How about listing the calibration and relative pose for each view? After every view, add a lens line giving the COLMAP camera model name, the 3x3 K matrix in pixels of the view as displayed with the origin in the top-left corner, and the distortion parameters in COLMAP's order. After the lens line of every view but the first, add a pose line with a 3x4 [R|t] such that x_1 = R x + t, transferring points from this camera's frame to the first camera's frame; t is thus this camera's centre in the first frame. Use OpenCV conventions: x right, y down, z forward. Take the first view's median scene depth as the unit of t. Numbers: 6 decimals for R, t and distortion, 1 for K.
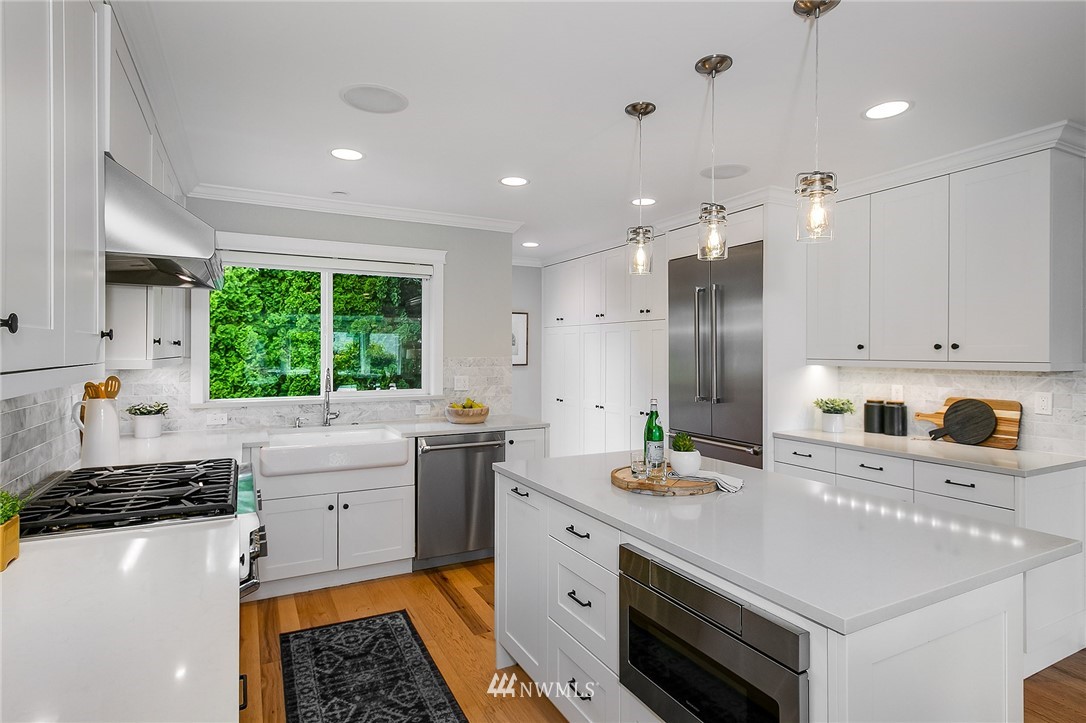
lens RADIAL K [[565.5, 0, 543.0], [0, 565.5, 361.5], [0, 0, 1]] dist [0.001503, 0.000225]
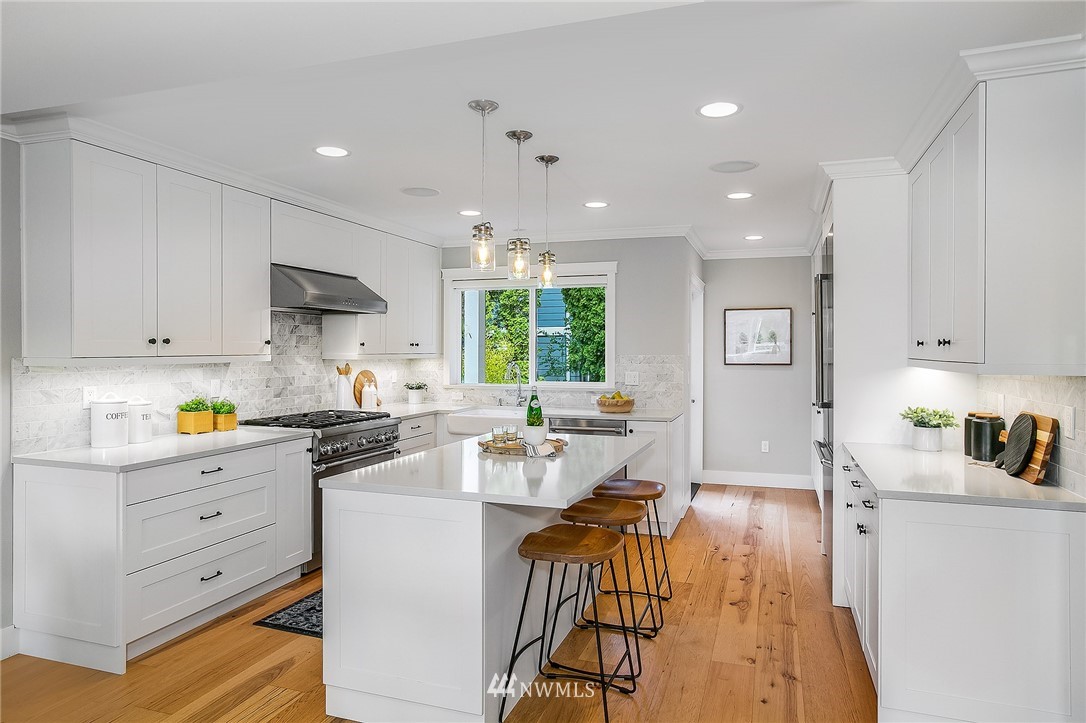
lens RADIAL K [[662.0, 0, 543.0], [0, 662.0, 361.5], [0, 0, 1]] dist [-0.001277, 0.000969]
pose [[0.677591, 0.010663, -0.735362, 0.834445], [-0.012626, 0.999916, 0.002865, 0.004335], [0.735331, 0.007343, 0.677669, -0.008544]]
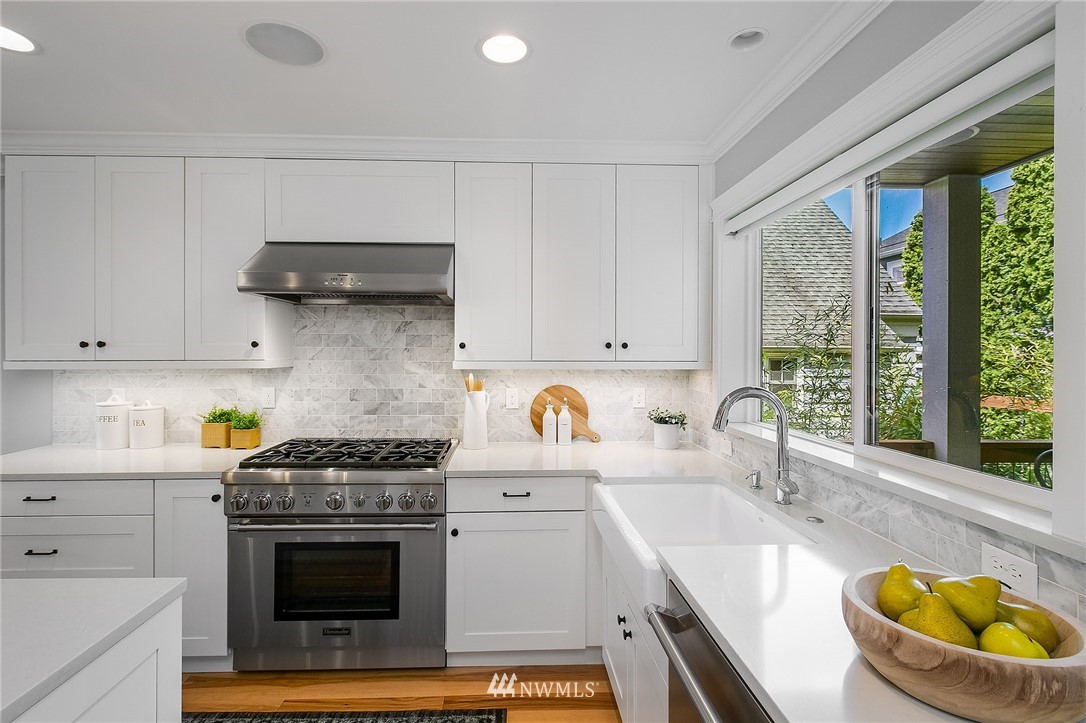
lens RADIAL K [[504.1, 0, 543.0], [0, 504.1, 361.5], [0, 0, 1]] dist [0.001031, 0.000281]
pose [[-0.435609, 0.011385, -0.900064, 0.113524], [-0.019265, 0.999573, 0.021967, -0.018246], [0.899930, 0.026909, -0.435203, 1.054997]]
